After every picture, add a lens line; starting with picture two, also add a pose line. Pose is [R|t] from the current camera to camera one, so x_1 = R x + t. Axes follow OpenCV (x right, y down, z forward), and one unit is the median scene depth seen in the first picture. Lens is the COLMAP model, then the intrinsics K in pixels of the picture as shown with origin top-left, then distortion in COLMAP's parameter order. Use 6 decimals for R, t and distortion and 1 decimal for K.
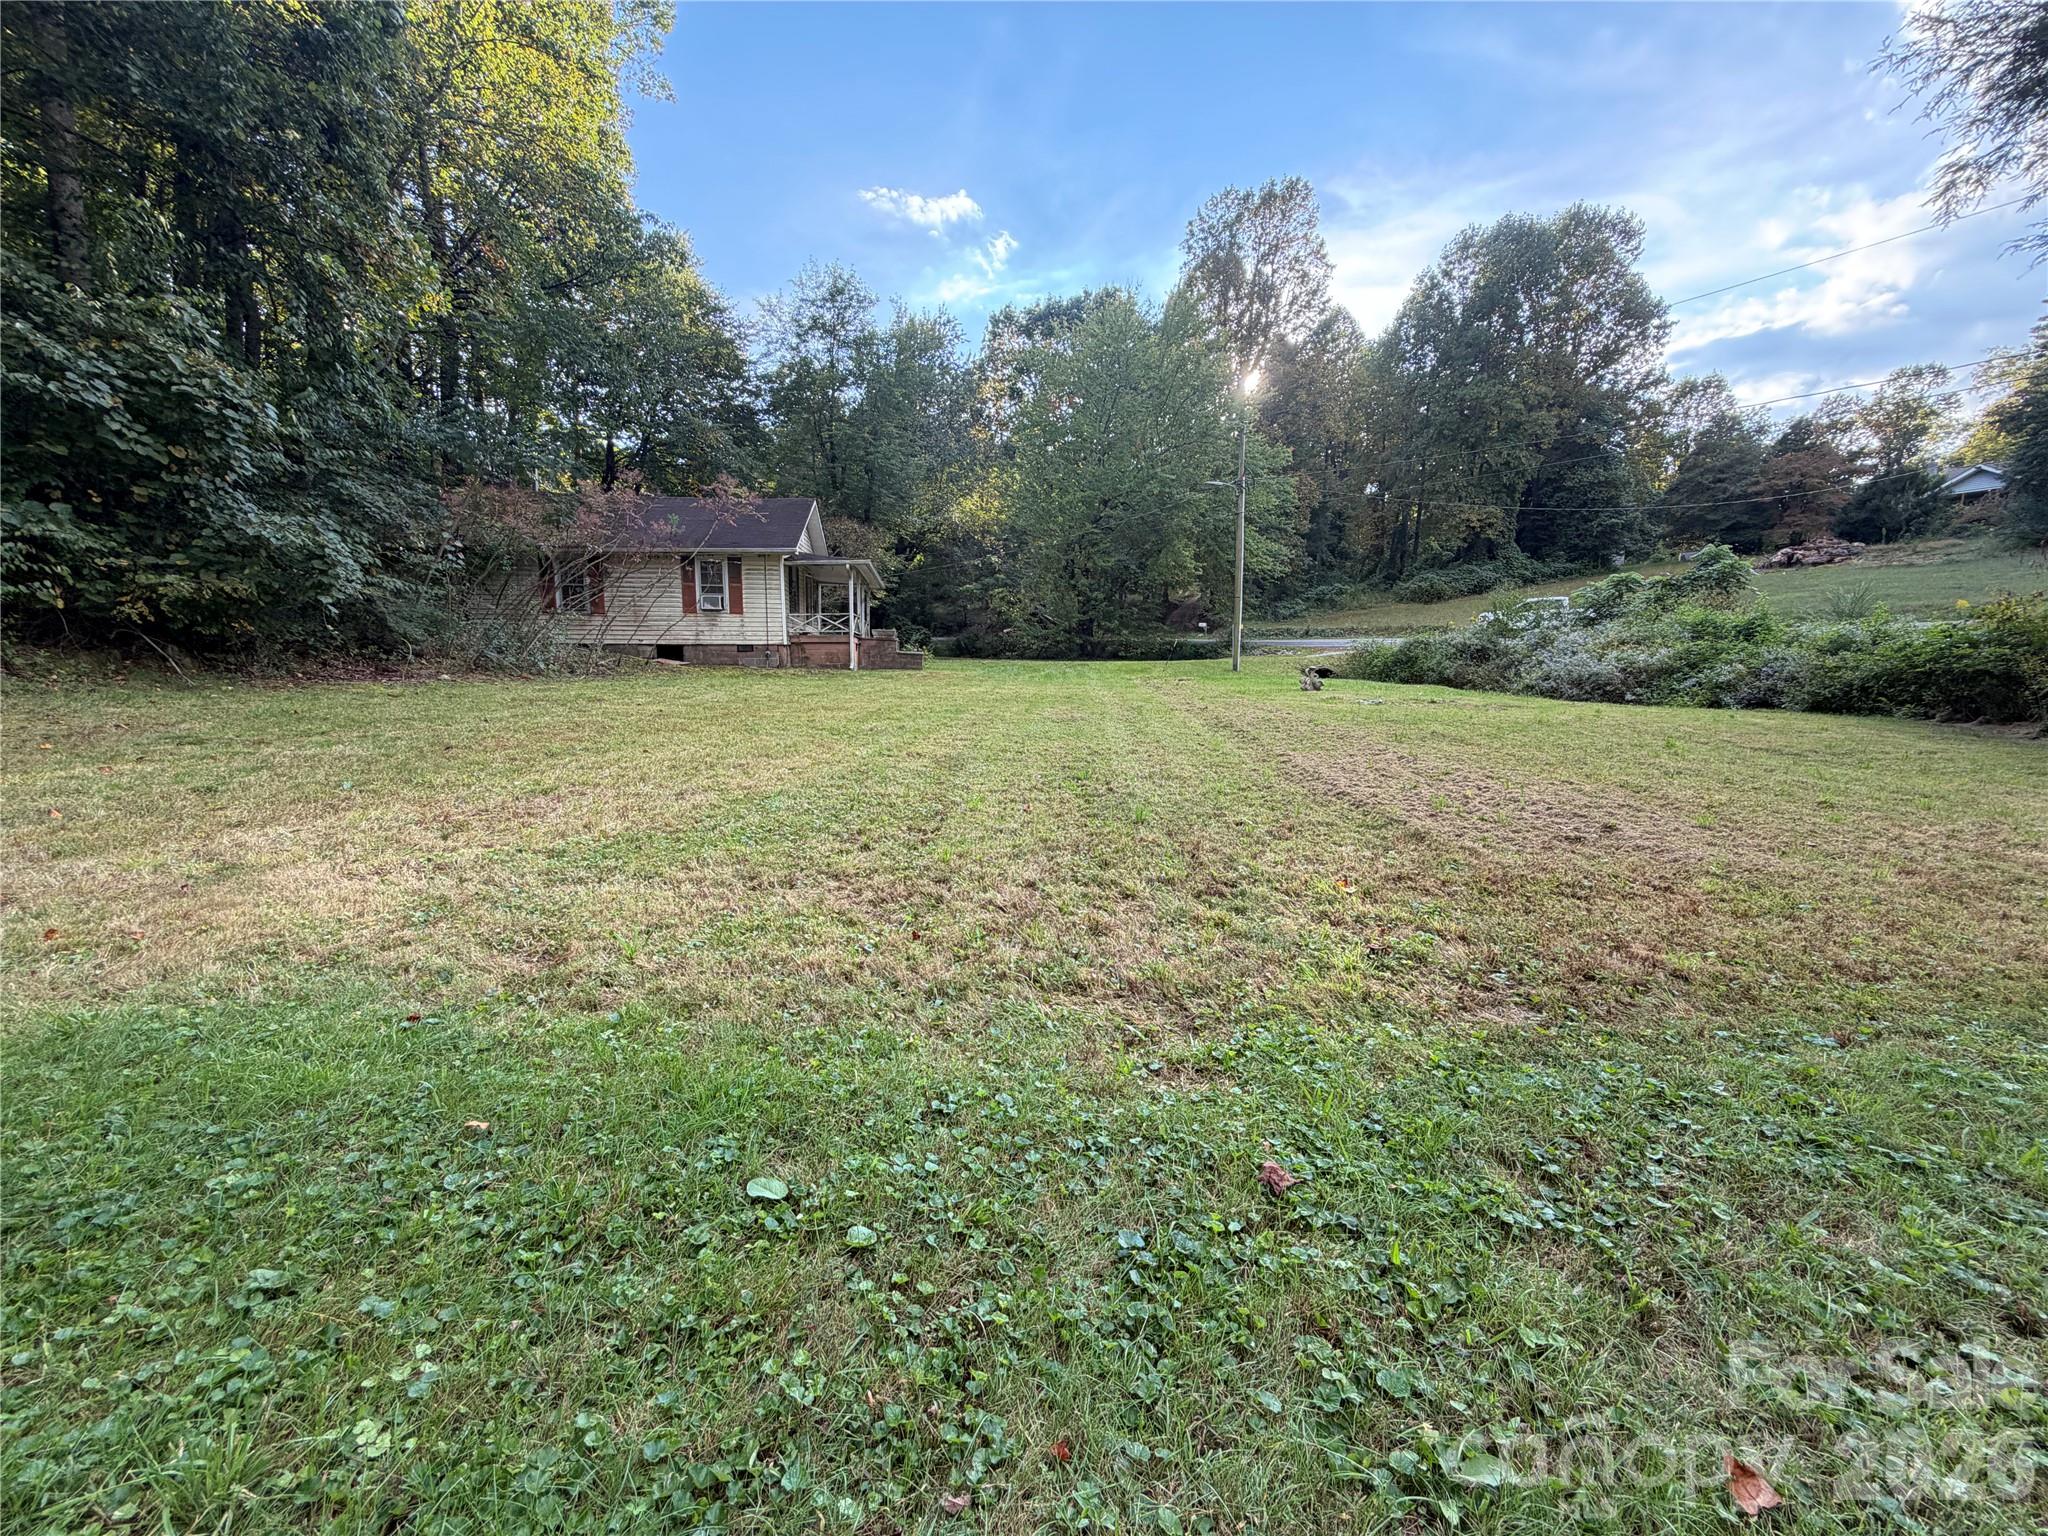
lens RADIAL K [[820.4, 0, 1017.7], [0, 820.4, 766.6], [0, 0, 1]] dist [0.000335, 0.000840]
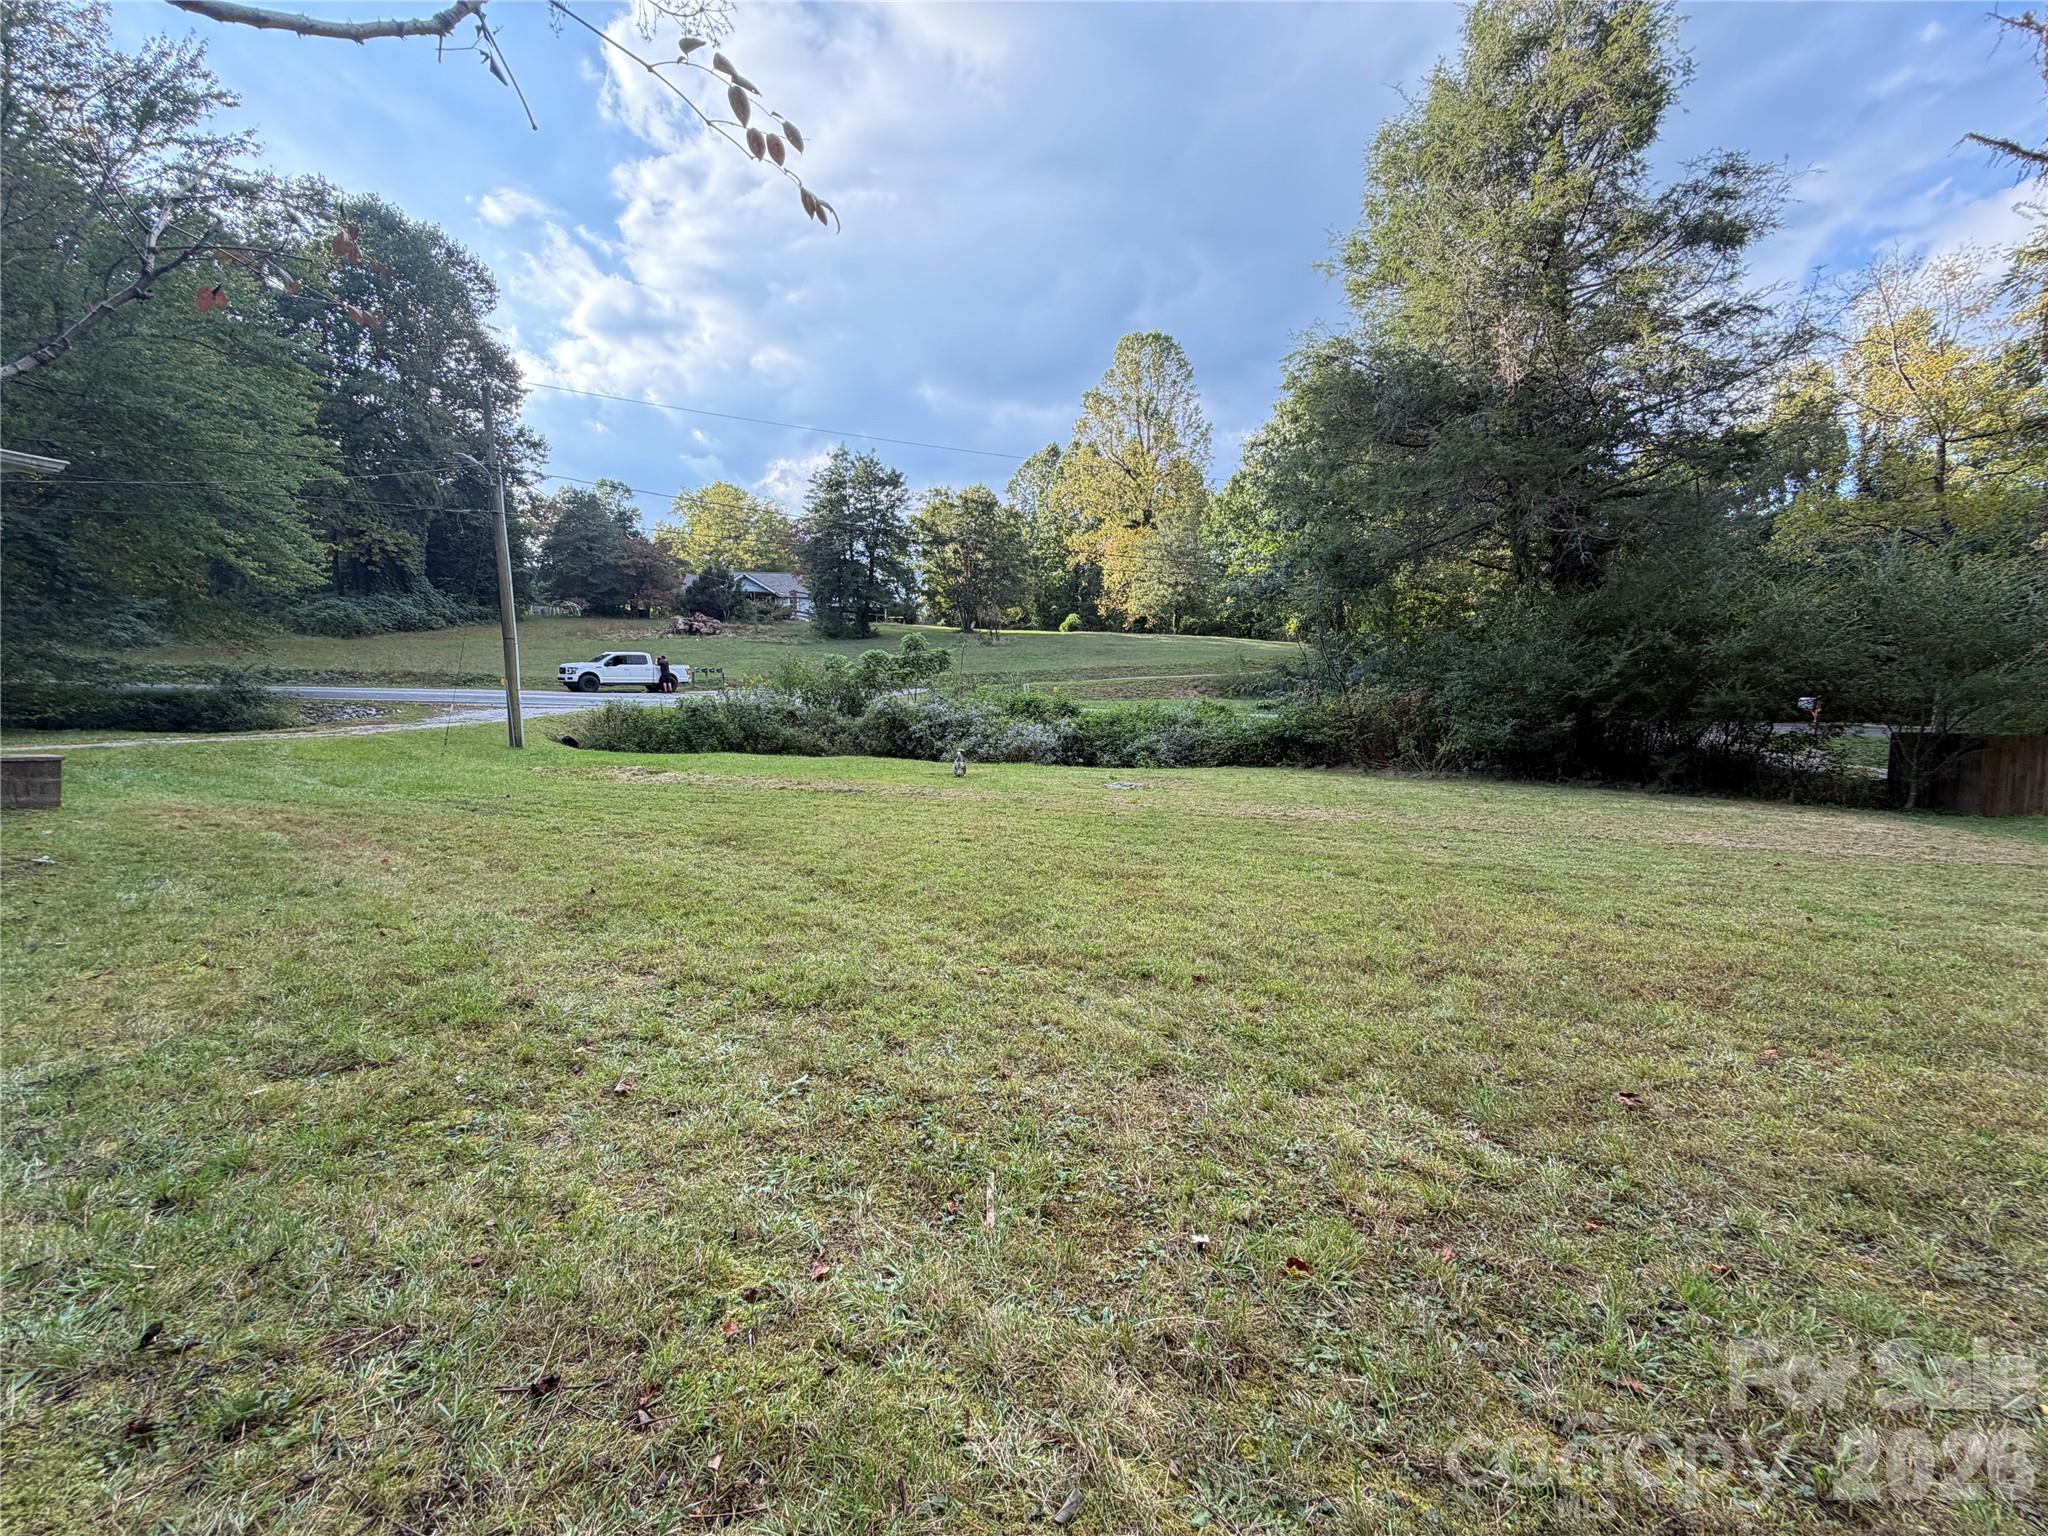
lens RADIAL K [[820.4, 0, 1017.7], [0, 820.4, 766.6], [0, 0, 1]] dist [0.000335, 0.000840]
pose [[0.210420, -0.077883, 0.974504, -0.270413], [0.120603, 0.991275, 0.053182, -0.079912], [-0.970143, 0.106337, 0.217977, 0.419915]]
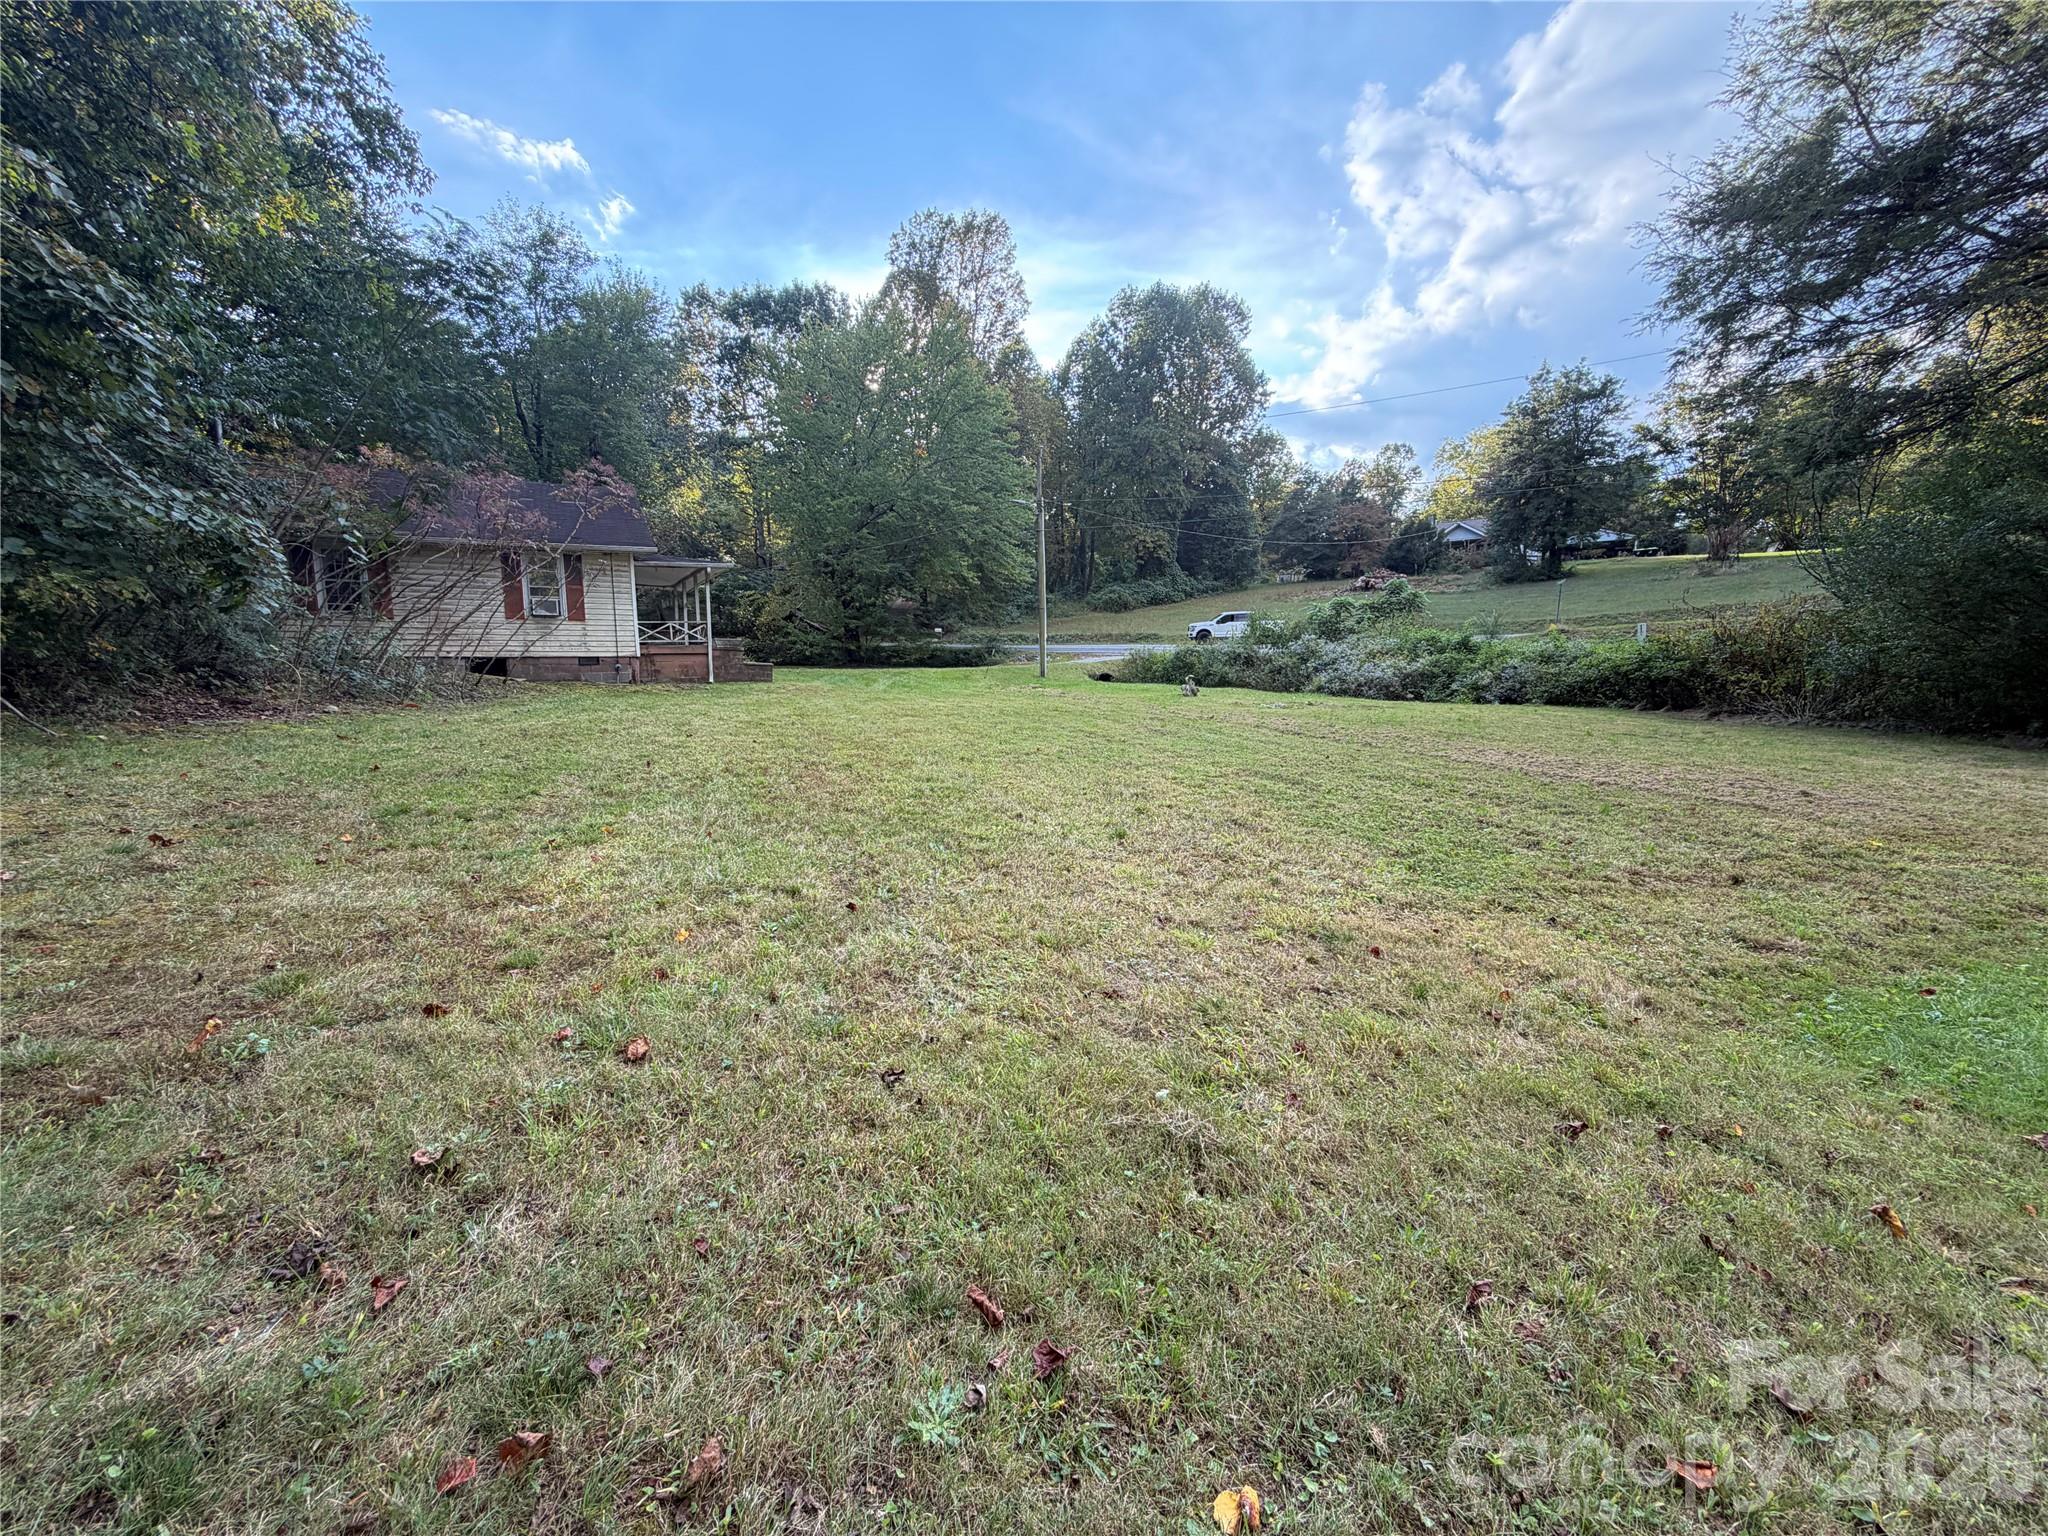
lens RADIAL K [[820.4, 0, 1017.7], [0, 820.4, 766.6], [0, 0, 1]] dist [0.000335, 0.000840]
pose [[0.914916, -0.058259, 0.399417, -0.182107], [0.058772, 0.998211, 0.010973, -0.011954], [-0.399342, 0.013435, 0.916704, 0.026692]]
